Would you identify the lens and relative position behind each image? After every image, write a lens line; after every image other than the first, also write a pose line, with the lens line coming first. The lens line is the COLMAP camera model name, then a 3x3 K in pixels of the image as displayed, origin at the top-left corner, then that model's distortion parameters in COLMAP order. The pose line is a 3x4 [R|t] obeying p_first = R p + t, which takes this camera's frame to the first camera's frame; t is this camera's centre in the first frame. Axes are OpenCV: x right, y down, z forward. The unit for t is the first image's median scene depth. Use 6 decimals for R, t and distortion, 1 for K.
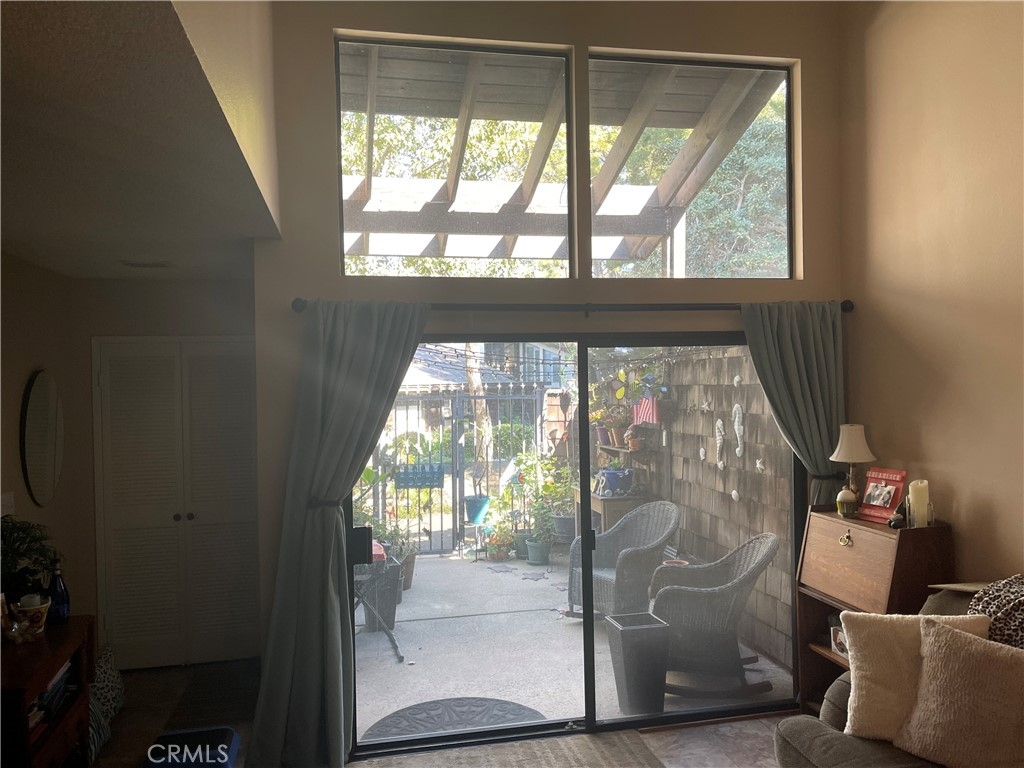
lens RADIAL K [[772.7, 0, 512.0], [0, 772.7, 384.0], [0, 0, 1]] dist [0.003968, 0.002820]
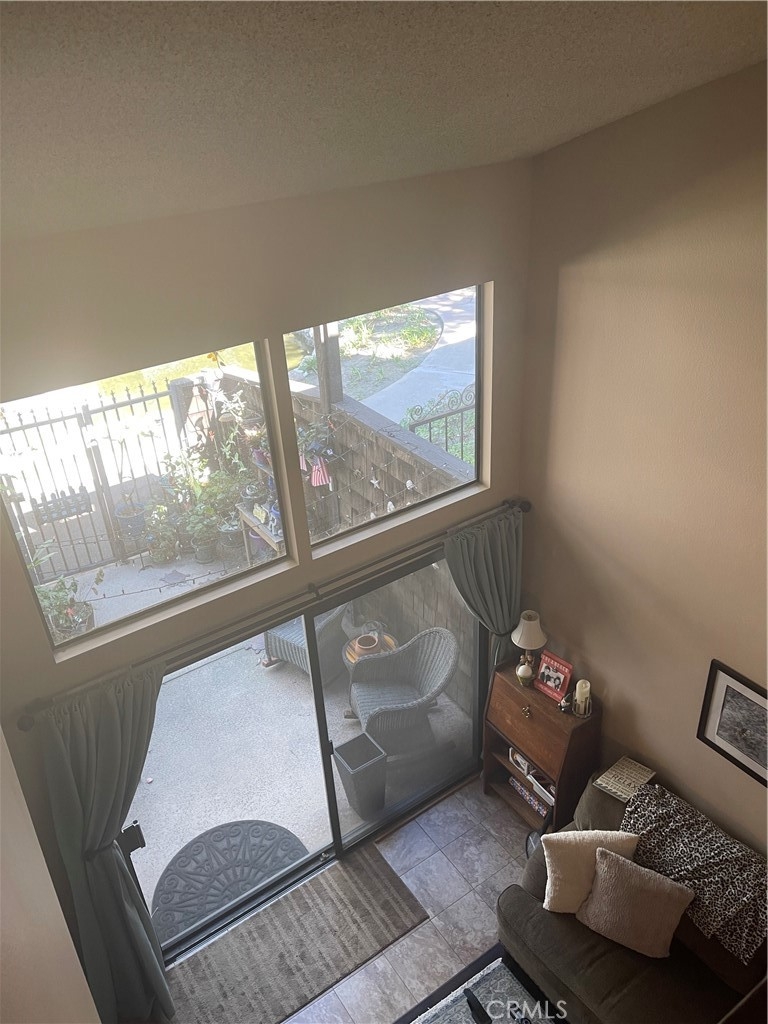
lens RADIAL K [[783.5, 0, 384.0], [0, 783.5, 512.0], [0, 0, 1]] dist [0.066328, 0.002463]
pose [[0.927963, -0.216006, 0.303687, -0.103768], [0.038887, 0.866566, 0.497545, -0.676292], [-0.370637, -0.449894, 0.812541, 0.155871]]
